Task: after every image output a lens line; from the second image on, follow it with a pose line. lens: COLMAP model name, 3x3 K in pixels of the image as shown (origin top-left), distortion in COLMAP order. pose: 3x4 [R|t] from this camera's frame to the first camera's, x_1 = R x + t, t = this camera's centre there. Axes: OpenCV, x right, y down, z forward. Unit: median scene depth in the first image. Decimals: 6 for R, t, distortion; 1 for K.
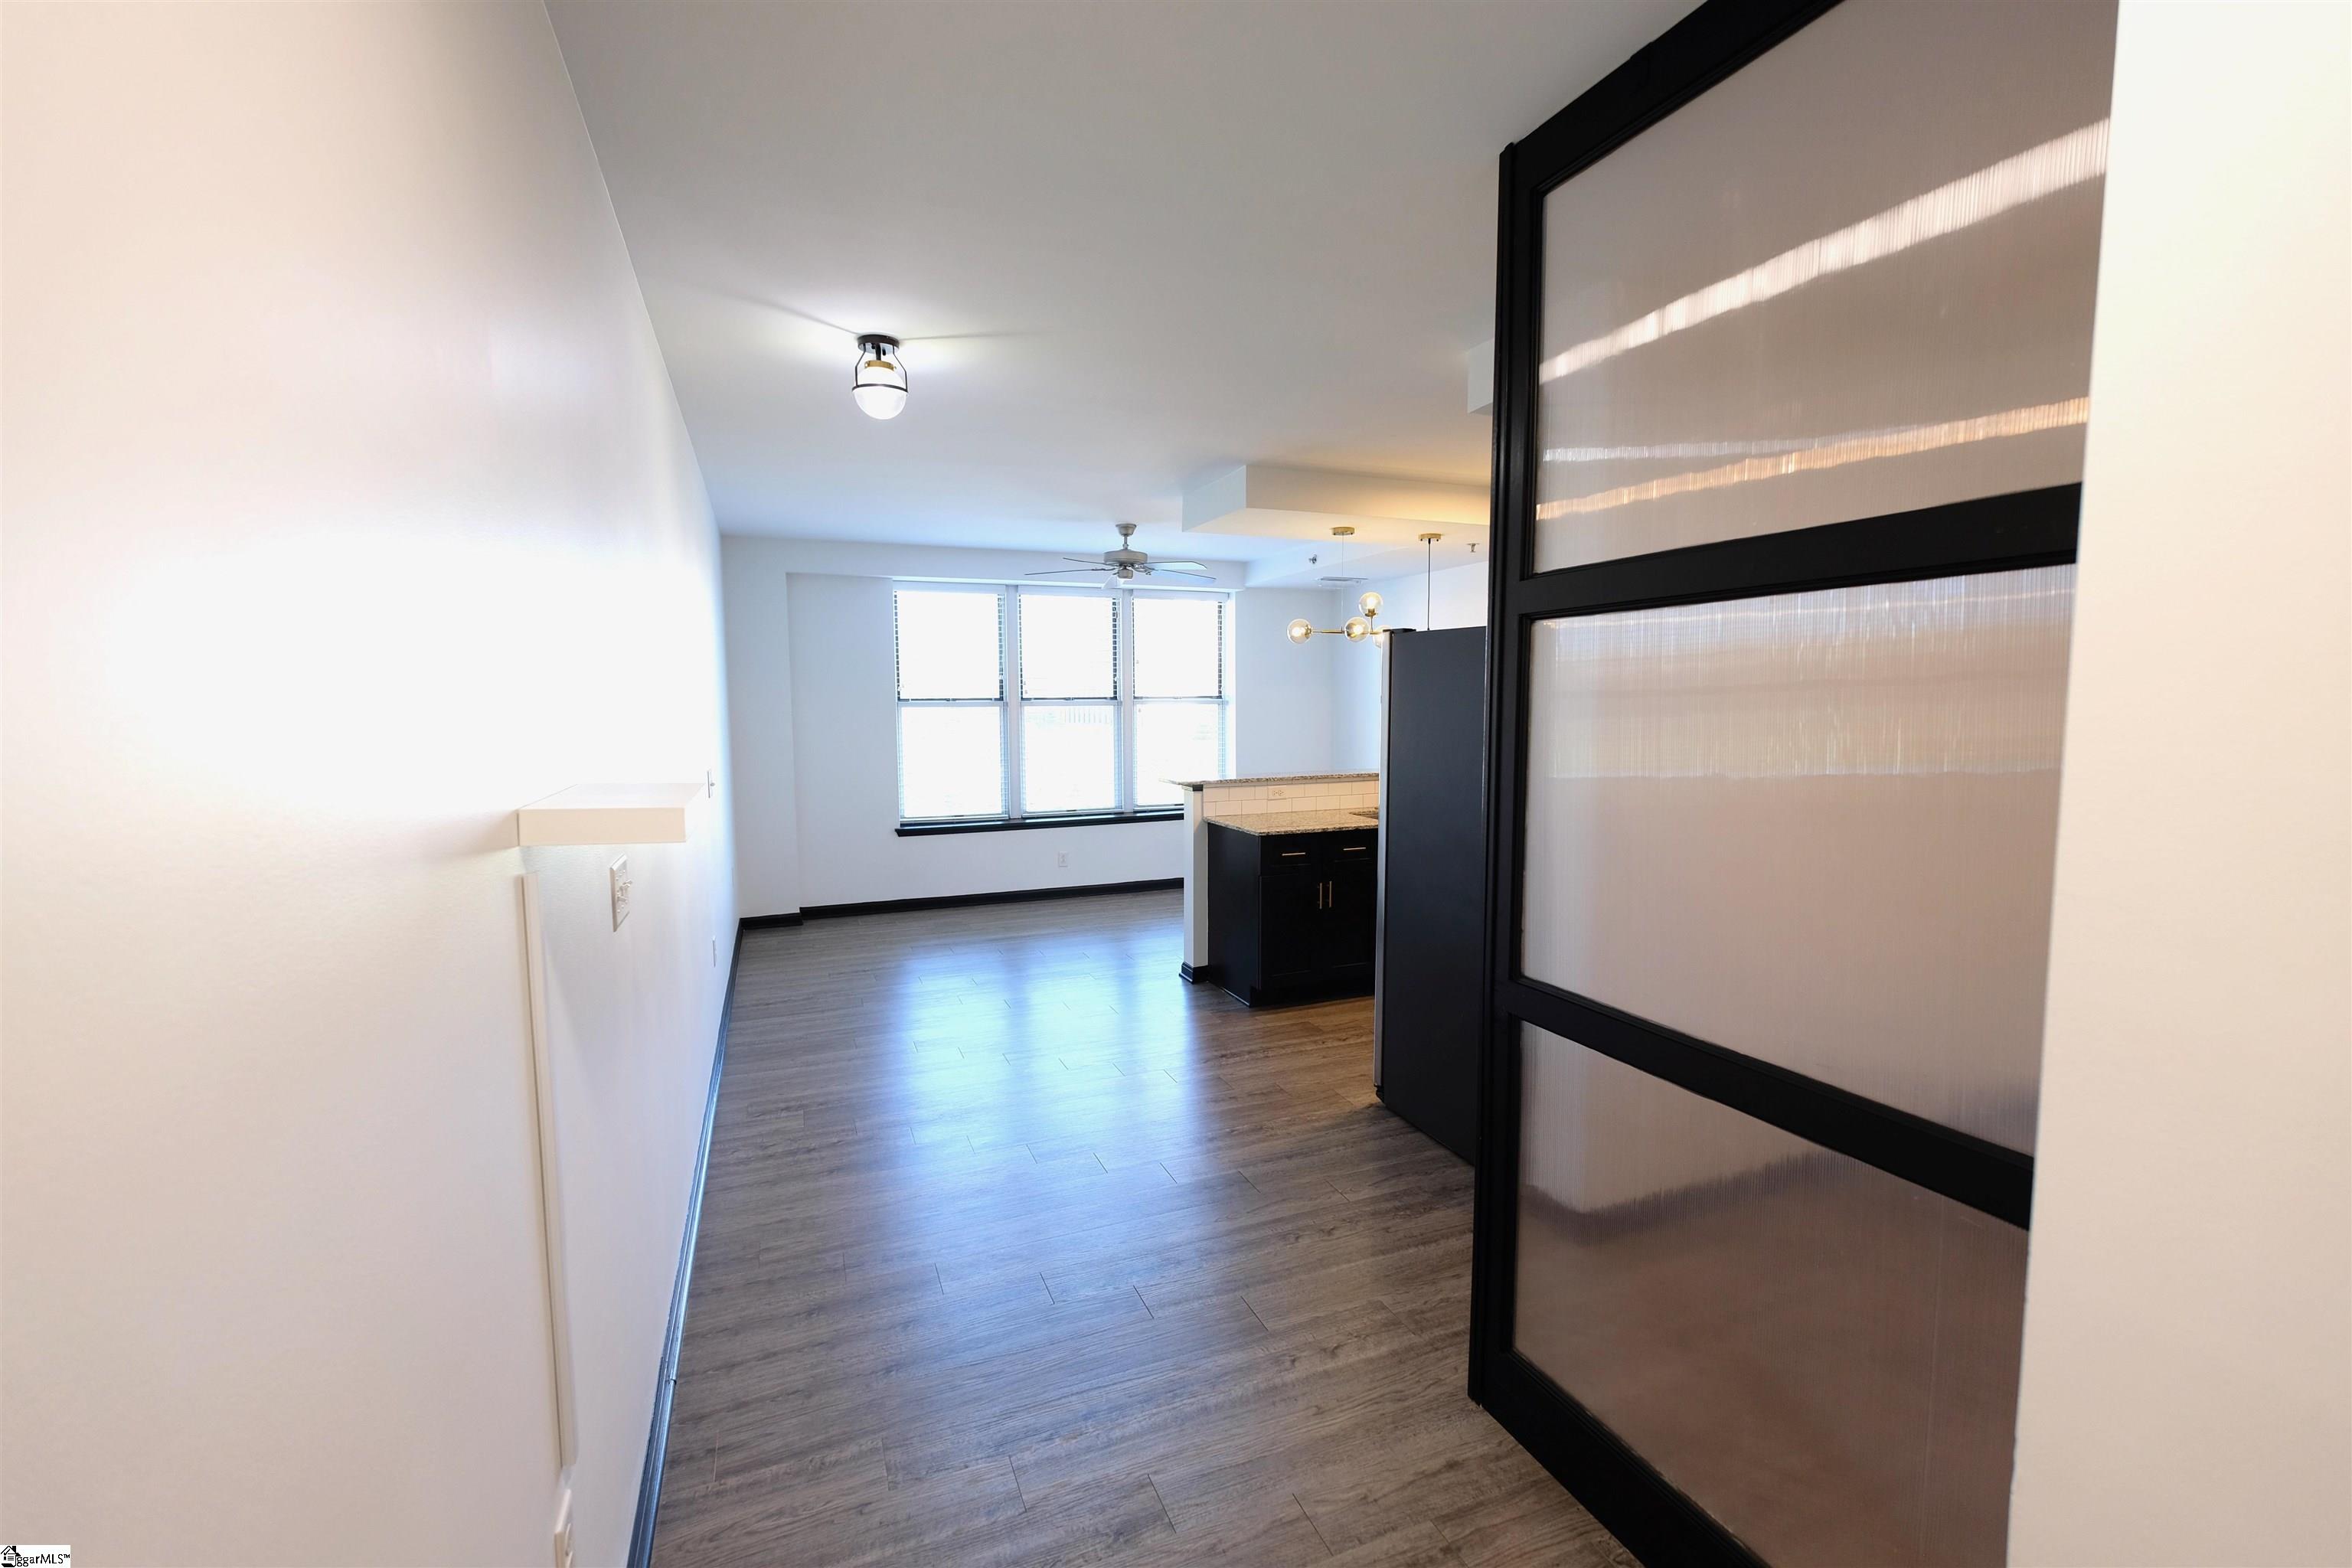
lens RADIAL K [[984.9, 0, 1179.8], [0, 984.9, 786.3], [0, 0, 1]] dist [-0.000991, -0.000586]
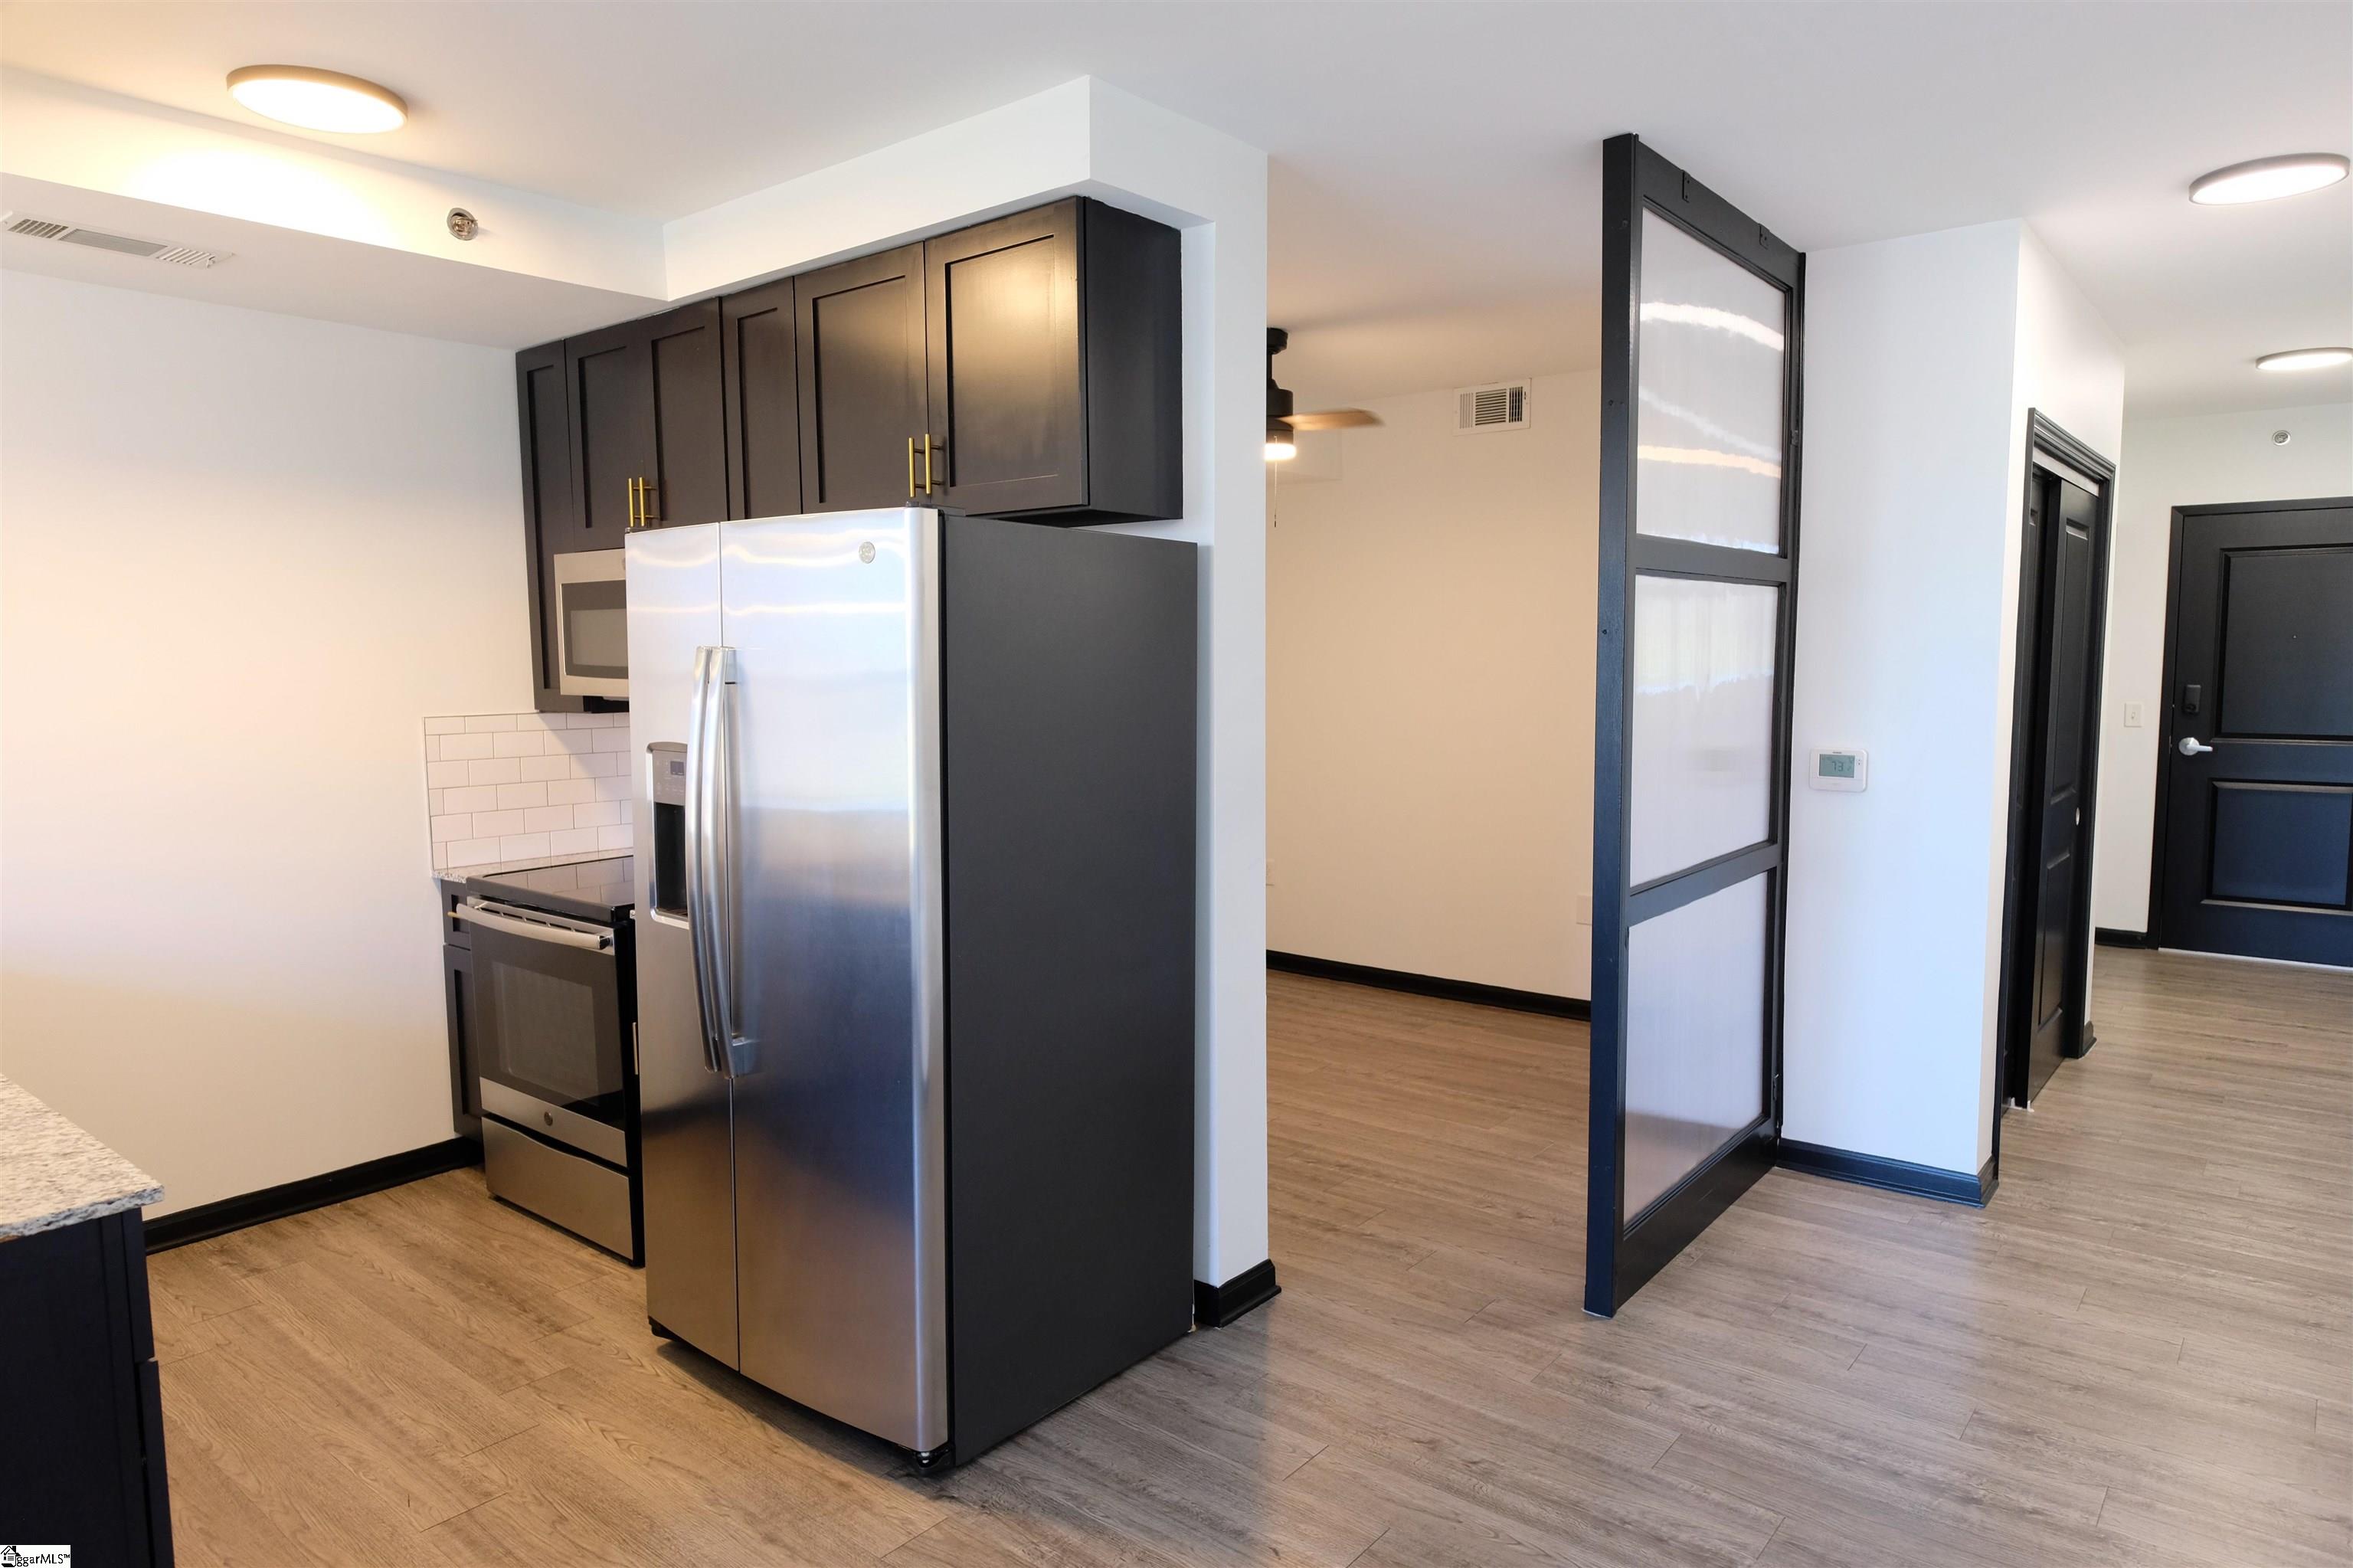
lens RADIAL K [[1440.2, 0, 1183.6], [0, 1440.2, 790.1], [0, 0, 1]] dist [-0.005178, 0.005263]
pose [[-0.480965, -0.073899, 0.873620, -0.369887], [0.088315, 0.987290, 0.132135, -0.080401], [-0.872280, 0.140706, -0.468326, 0.968576]]
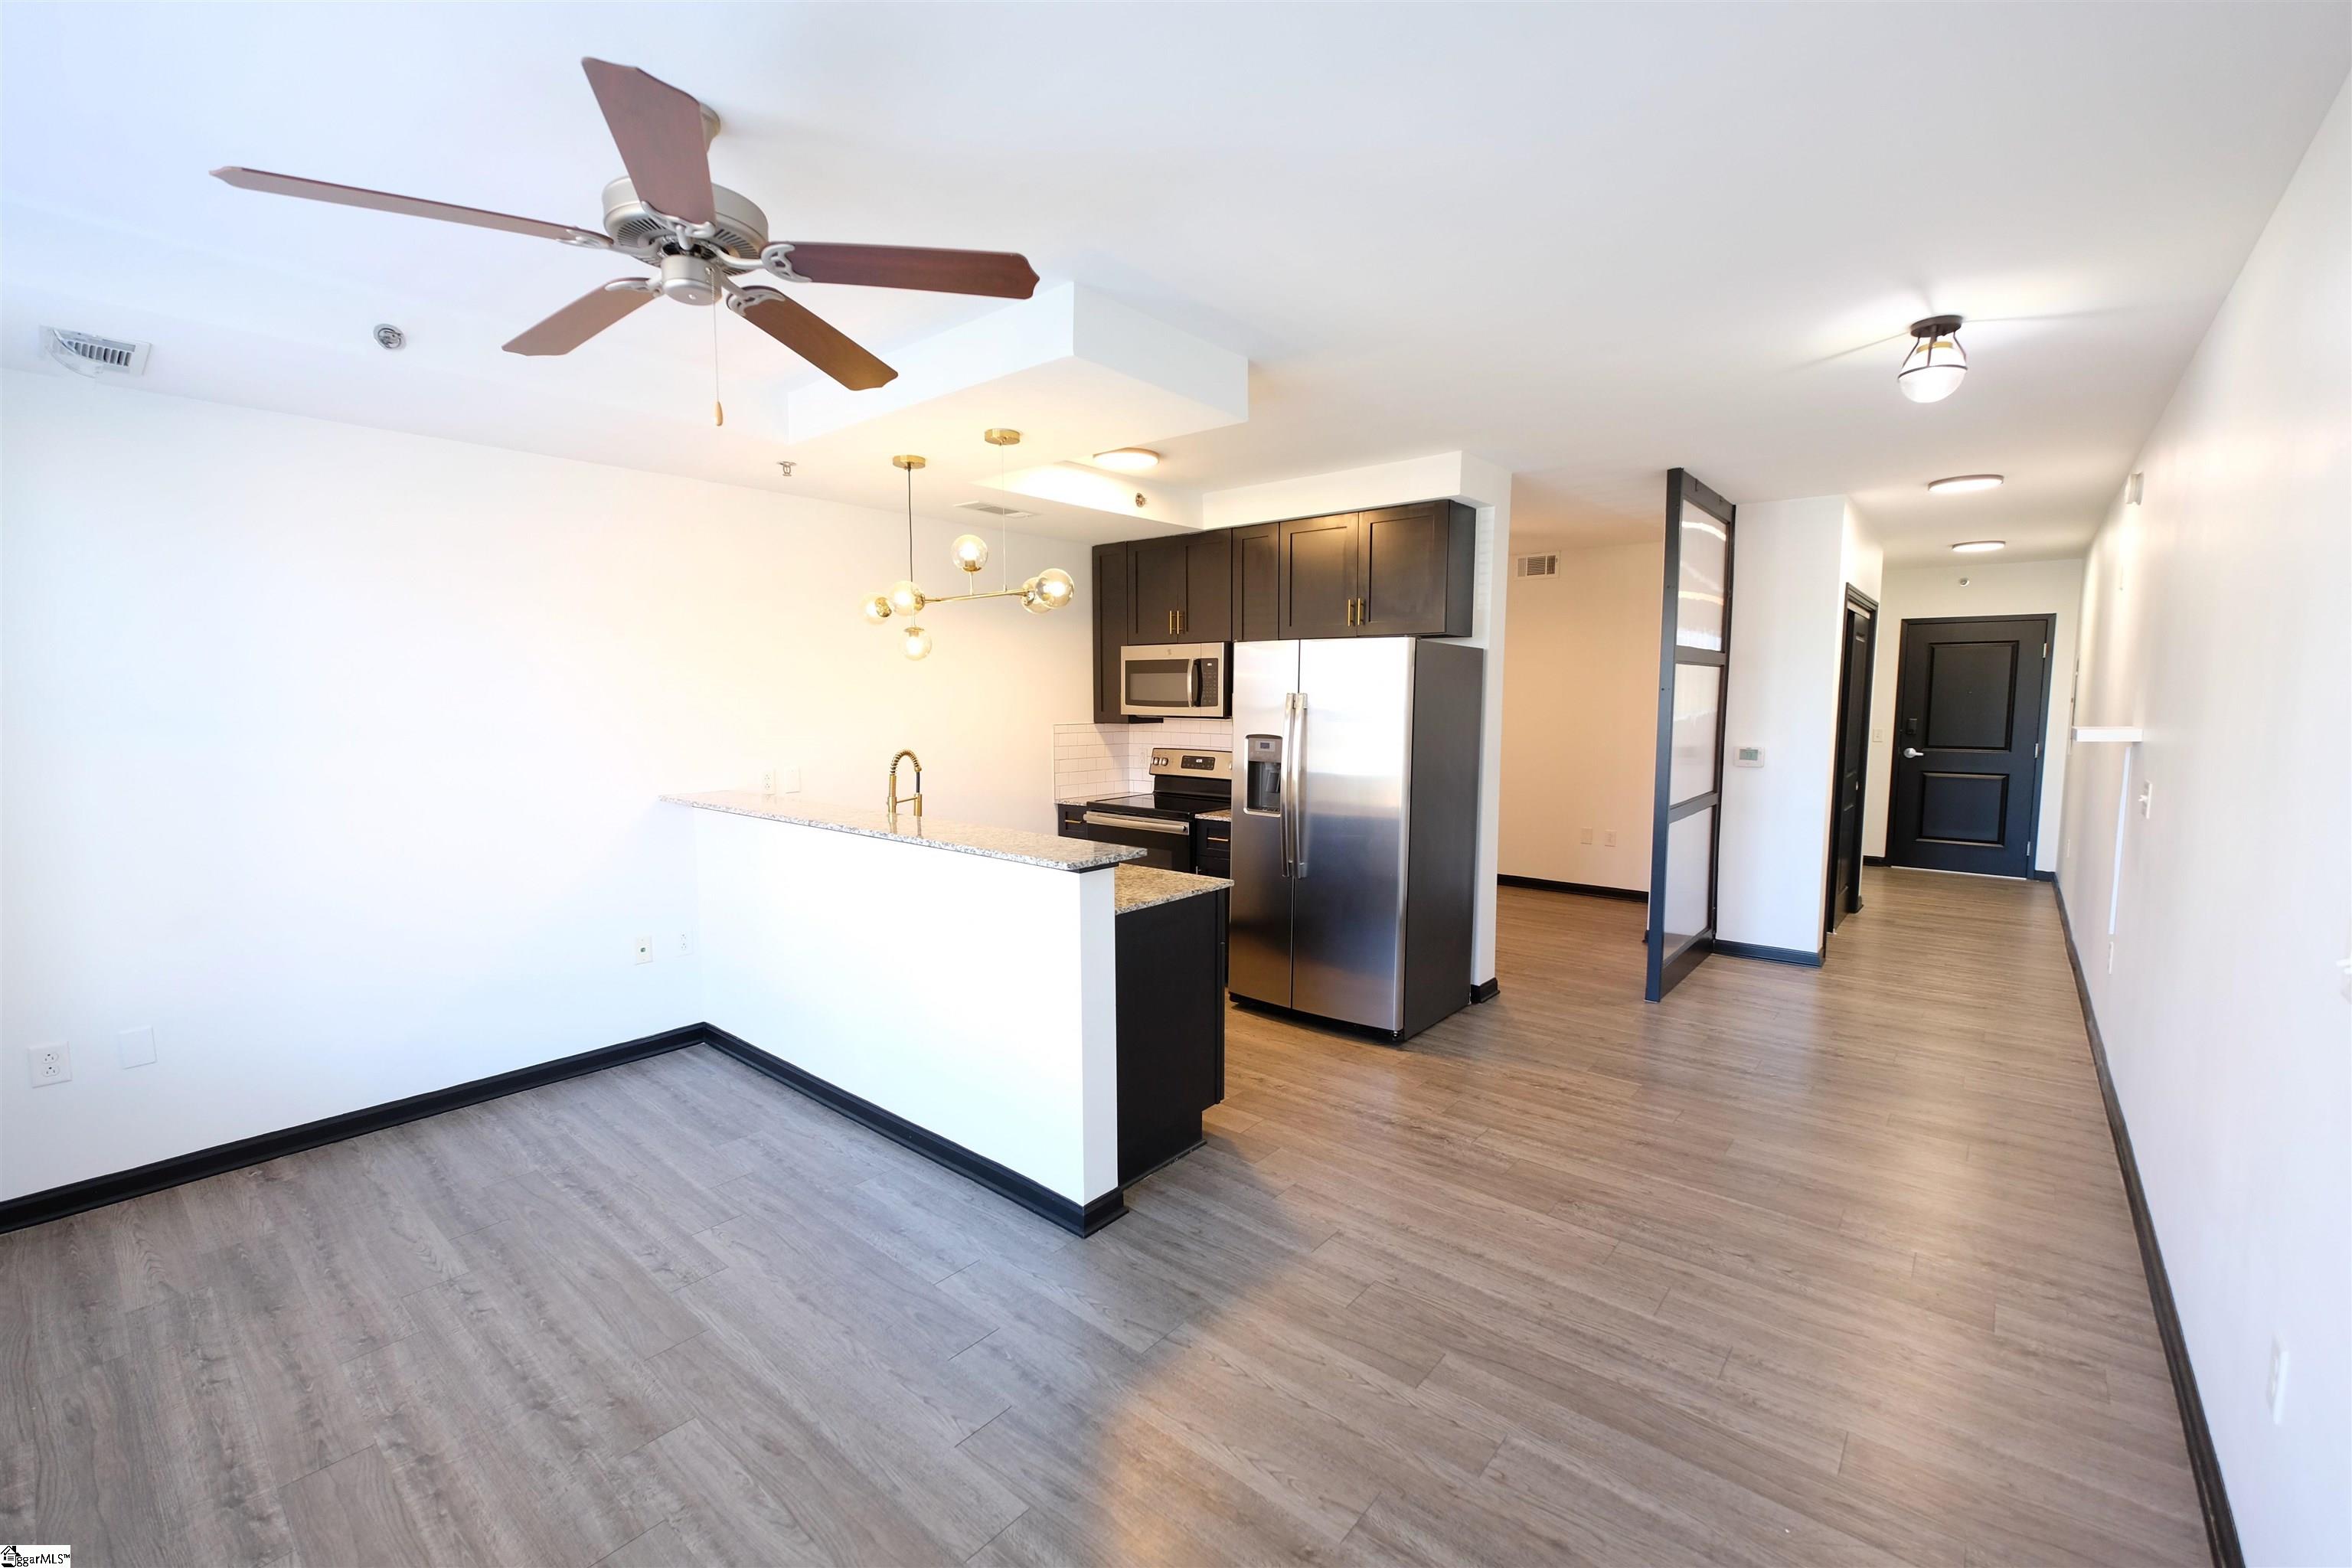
lens RADIAL K [[988.2, 0, 1180.5], [0, 988.2, 785.1], [0, 0, 1]] dist [-0.002285, 0.000621]
pose [[-0.469944, -0.075590, 0.879454, -0.551561], [0.080458, 0.988511, 0.127957, -0.121798], [-0.879022, 0.130891, -0.458463, 1.409543]]
